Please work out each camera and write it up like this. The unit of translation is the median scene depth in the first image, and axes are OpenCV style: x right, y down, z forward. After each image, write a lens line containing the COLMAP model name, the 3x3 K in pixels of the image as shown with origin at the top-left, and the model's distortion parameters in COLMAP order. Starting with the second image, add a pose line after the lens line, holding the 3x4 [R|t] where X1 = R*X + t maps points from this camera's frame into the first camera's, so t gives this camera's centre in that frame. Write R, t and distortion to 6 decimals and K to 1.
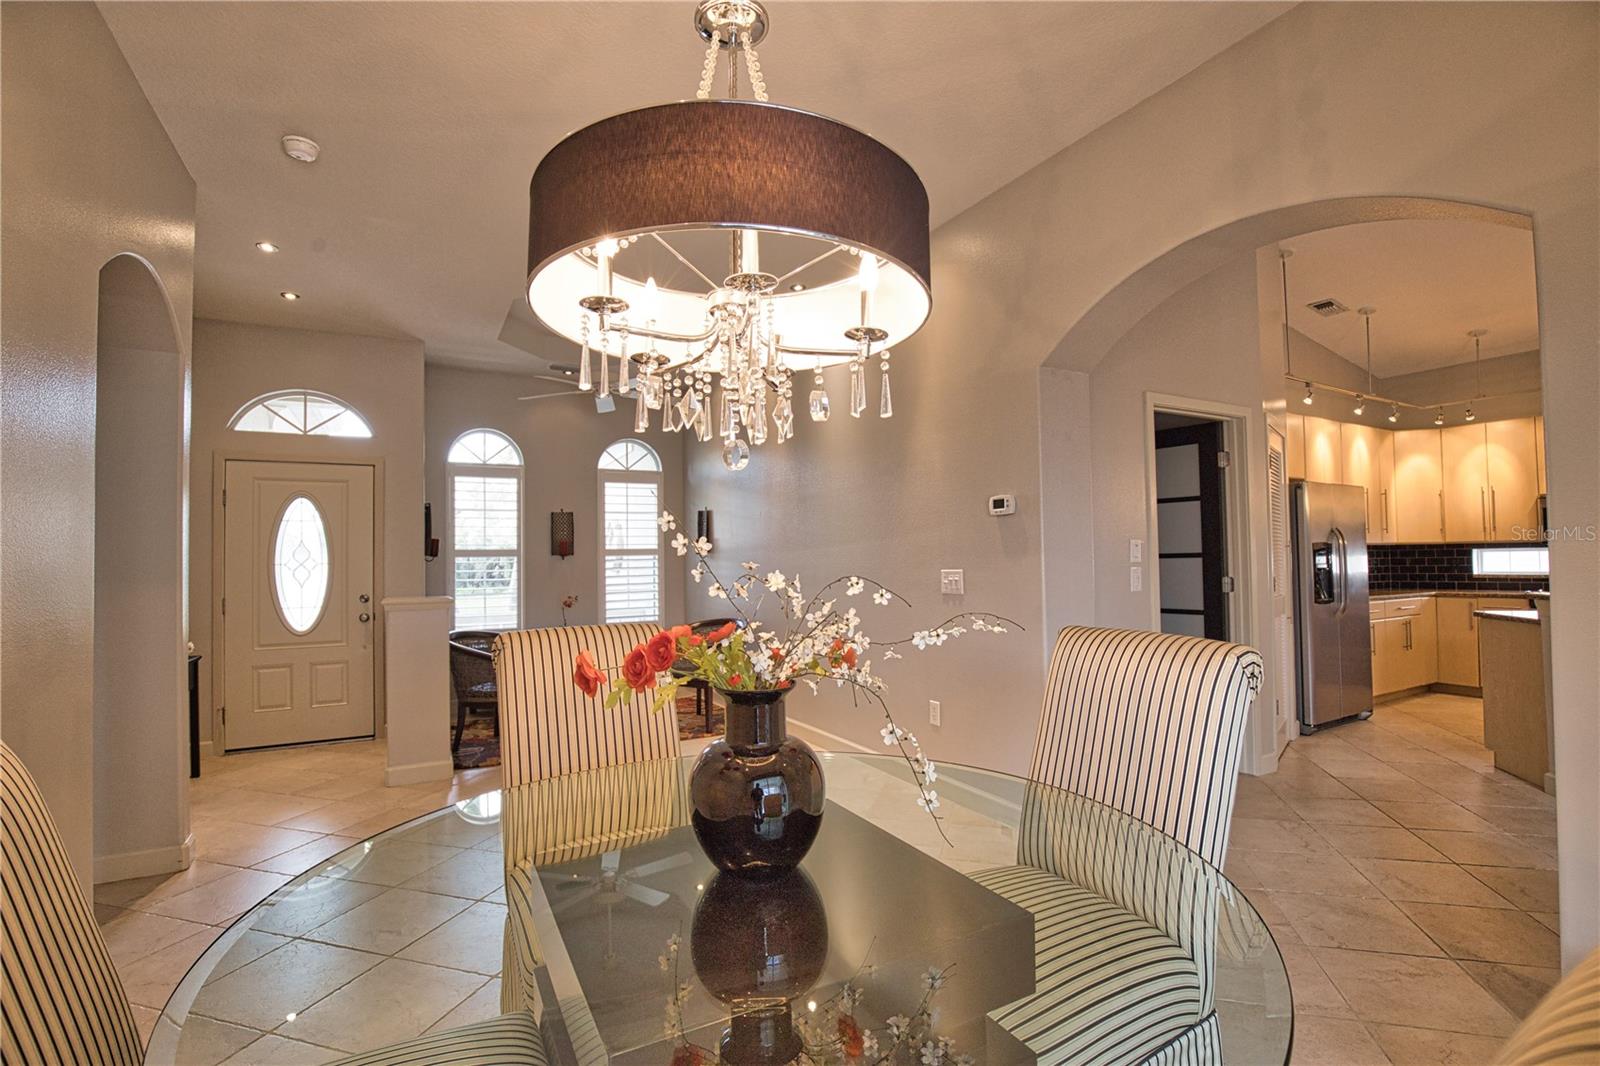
lens RADIAL K [[729.7, 0, 805.1], [0, 729.7, 536.1], [0, 0, 1]] dist [-0.035690, 0.006033]
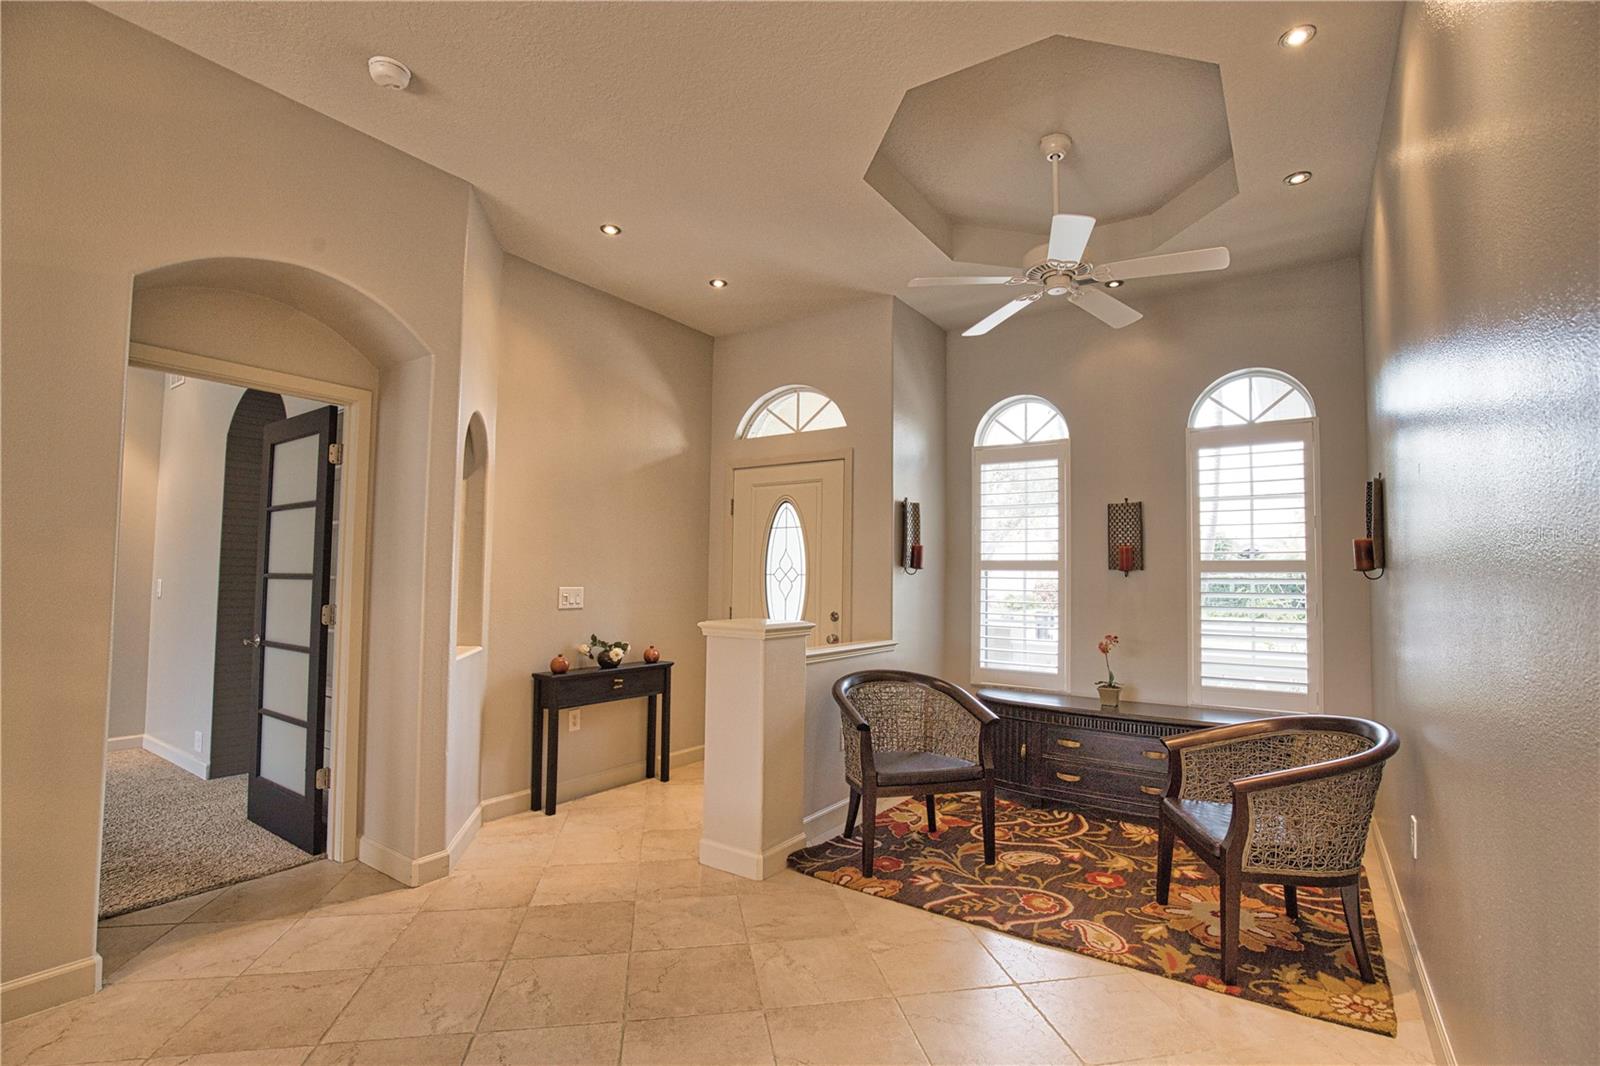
lens RADIAL K [[729.7, 0, 809.8], [0, 729.7, 540.2], [0, 0, 1]] dist [-0.035690, 0.006033]
pose [[0.455650, -0.018241, -0.889972, 0.115434], [0.008350, 0.999834, -0.016217, 0.008586], [0.890120, -0.000042, 0.455726, 0.480389]]
